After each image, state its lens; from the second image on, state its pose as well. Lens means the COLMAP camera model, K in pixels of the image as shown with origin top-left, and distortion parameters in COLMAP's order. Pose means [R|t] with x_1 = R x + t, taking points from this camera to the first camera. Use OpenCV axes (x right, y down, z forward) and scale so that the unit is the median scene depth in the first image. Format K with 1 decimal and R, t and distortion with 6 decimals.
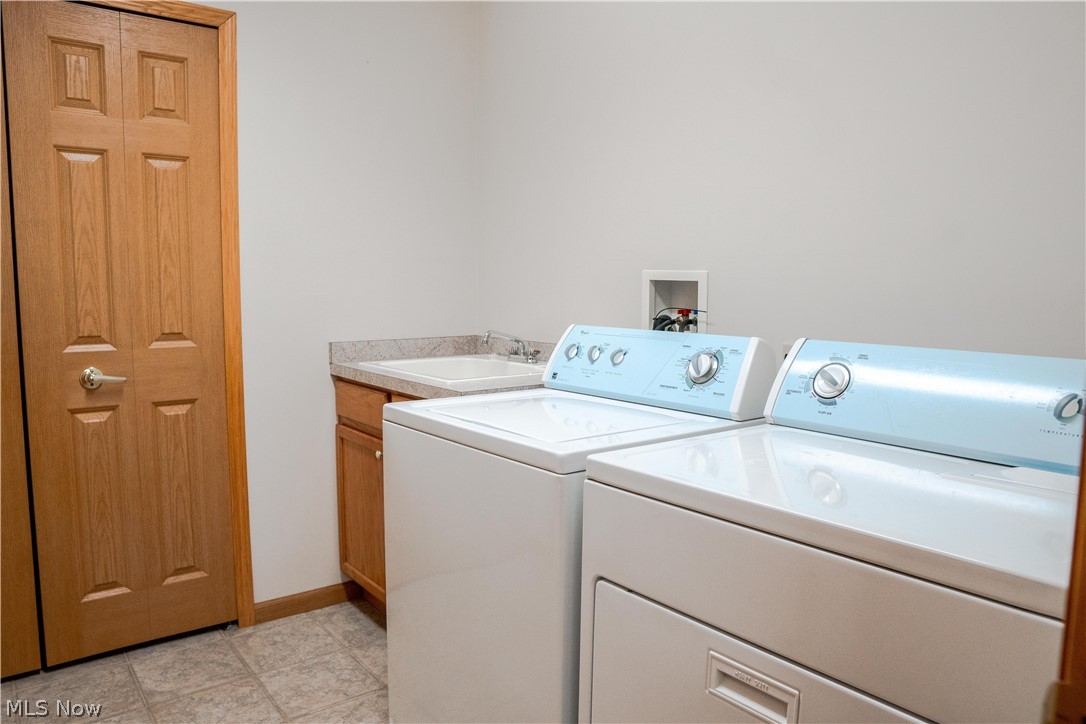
lens RADIAL K [[763.6, 0, 543.0], [0, 763.6, 362.0], [0, 0, 1]] dist [-0.113437, 0.074959]
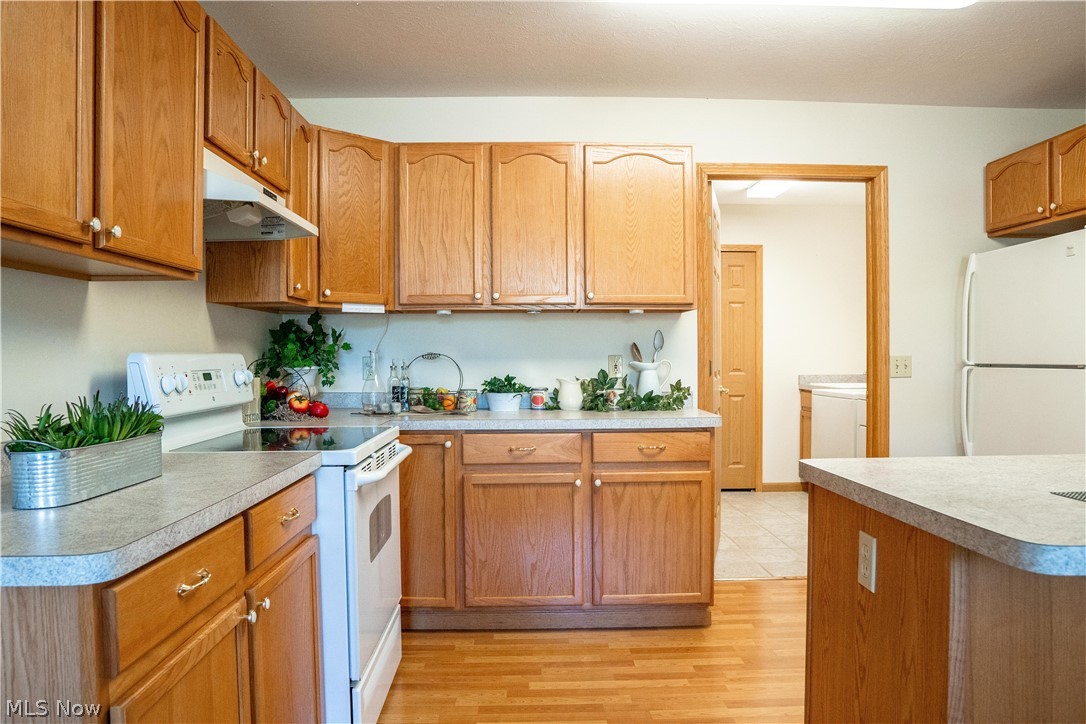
lens RADIAL K [[763.6, 0, 543.0], [0, 763.6, 362.0], [0, 0, 1]] dist [-0.113437, 0.074959]
pose [[0.776747, -0.005962, -0.629785, 0.634304], [-0.061568, 0.994447, -0.085350, 0.200858], [0.626797, 0.105070, 0.772066, -1.446985]]
